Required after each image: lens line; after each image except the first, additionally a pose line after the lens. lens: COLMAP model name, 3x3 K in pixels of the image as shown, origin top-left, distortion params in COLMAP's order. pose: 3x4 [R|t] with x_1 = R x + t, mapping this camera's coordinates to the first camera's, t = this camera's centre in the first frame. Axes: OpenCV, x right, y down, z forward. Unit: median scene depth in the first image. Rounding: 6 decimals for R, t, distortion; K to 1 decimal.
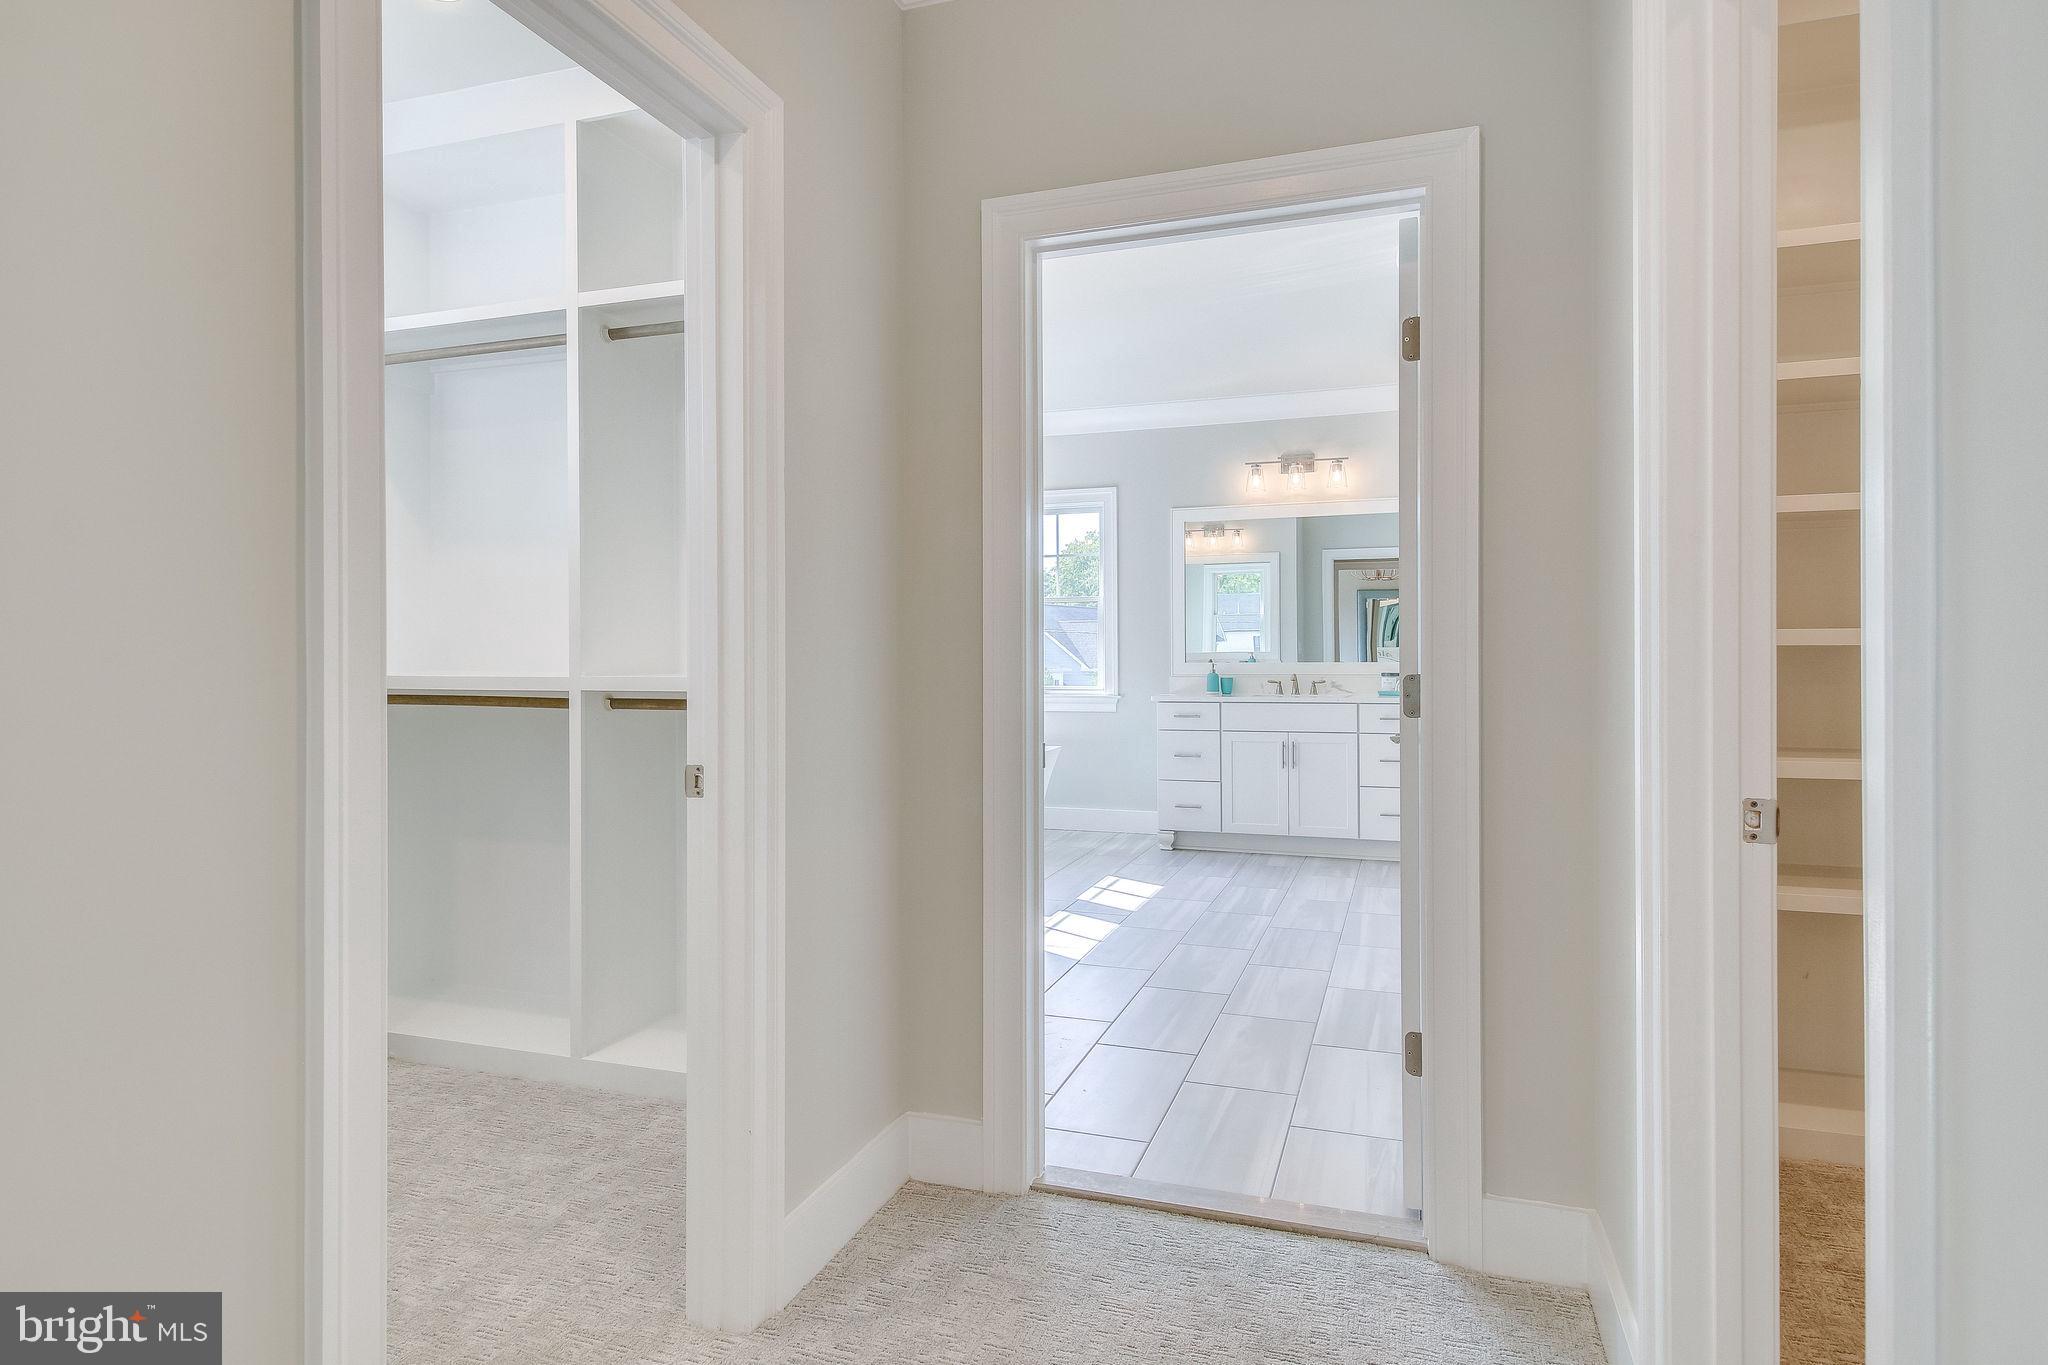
lens RADIAL K [[1022.1, 0, 1024.8], [0, 1022.1, 671.9], [0, 0, 1]] dist [0.020855, 0.000251]
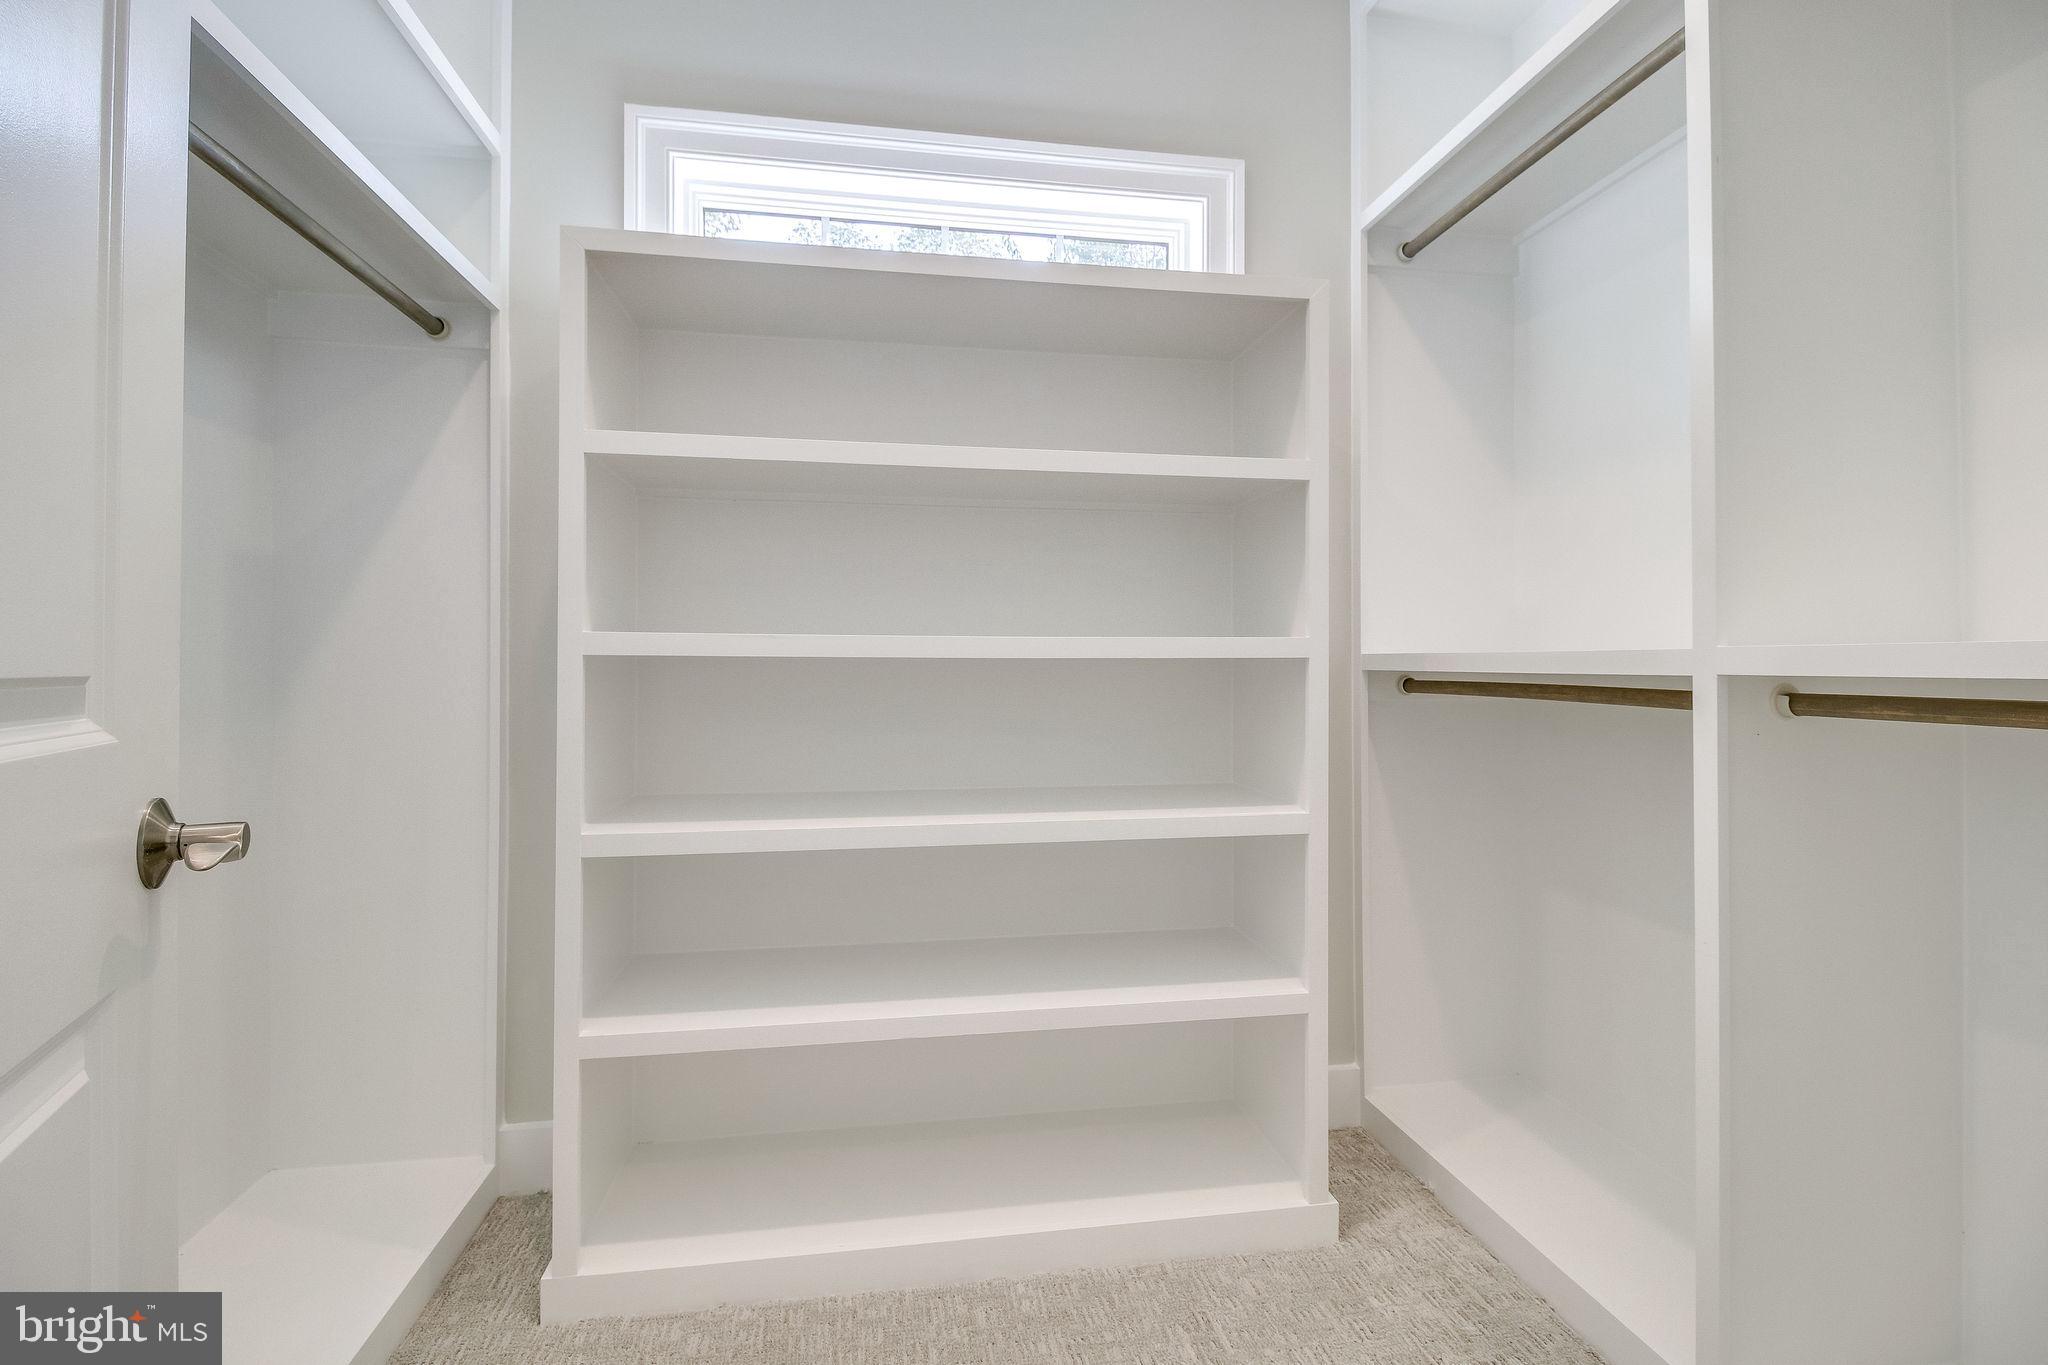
lens RADIAL K [[931.9, 0, 1021.0], [0, 931.9, 655.2], [0, 0, 1]] dist [0.004263, -0.006913]
pose [[0.503052, -0.007220, -0.864226, -0.207457], [-0.003199, 0.999943, -0.010216, 0.013570], [0.864250, 0.007904, 0.503000, 0.470399]]
